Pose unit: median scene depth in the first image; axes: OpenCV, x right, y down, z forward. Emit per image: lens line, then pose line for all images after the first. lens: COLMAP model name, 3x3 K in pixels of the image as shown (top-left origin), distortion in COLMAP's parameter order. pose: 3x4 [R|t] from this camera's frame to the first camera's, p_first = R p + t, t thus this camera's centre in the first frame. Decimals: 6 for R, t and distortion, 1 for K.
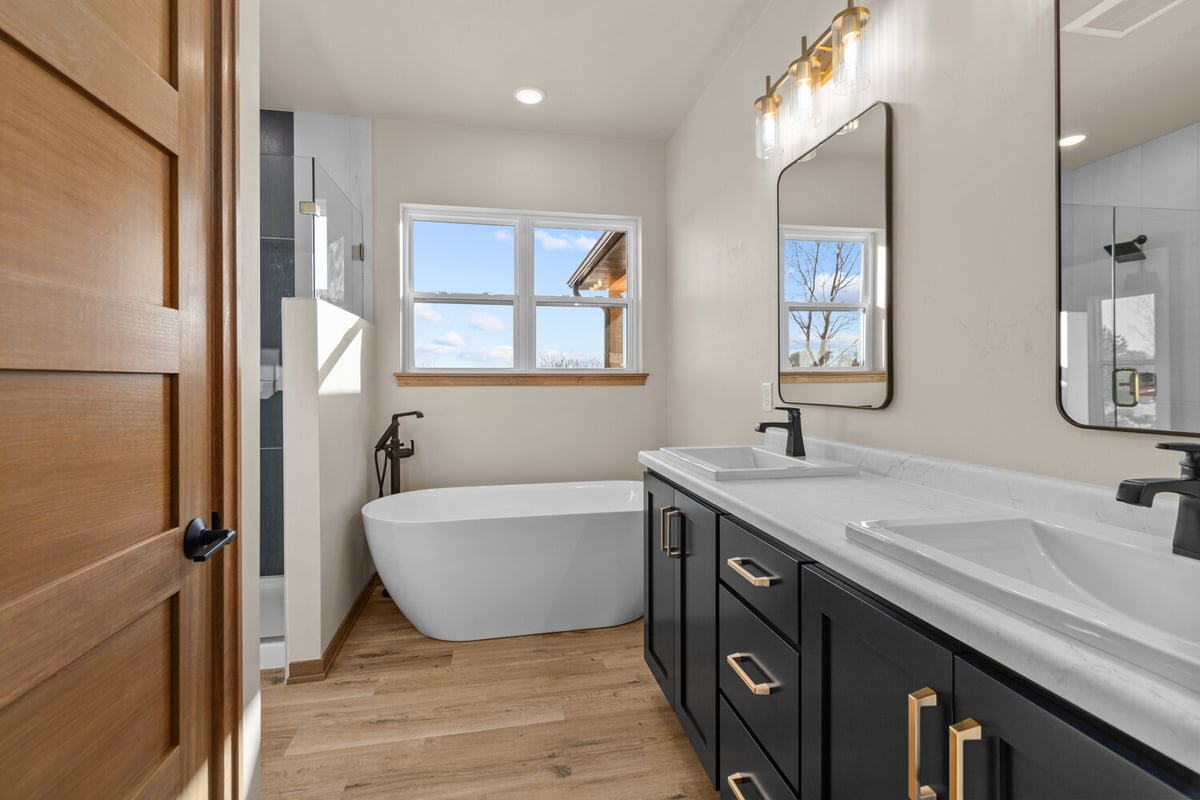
lens RADIAL K [[555.9, 0, 600.1], [0, 555.9, 393.2], [0, 0, 1]] dist [0.000280, -0.000472]
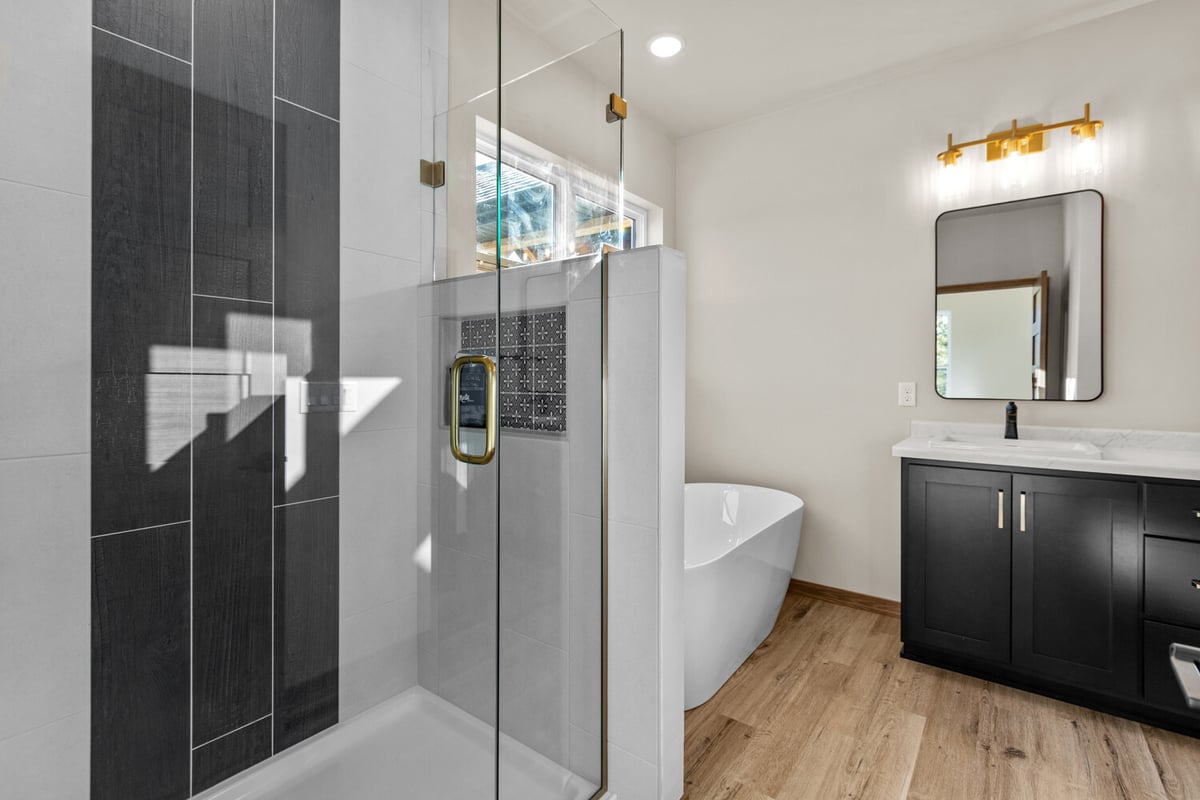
lens RADIAL K [[555.9, 0, 598.3], [0, 555.9, 388.2], [0, 0, 1]] dist [0.000280, -0.000472]
pose [[0.740414, -0.008794, 0.672094, -1.124391], [0.014351, 0.999893, -0.002727, -0.015795], [-0.671998, 0.011665, 0.740461, 0.617207]]
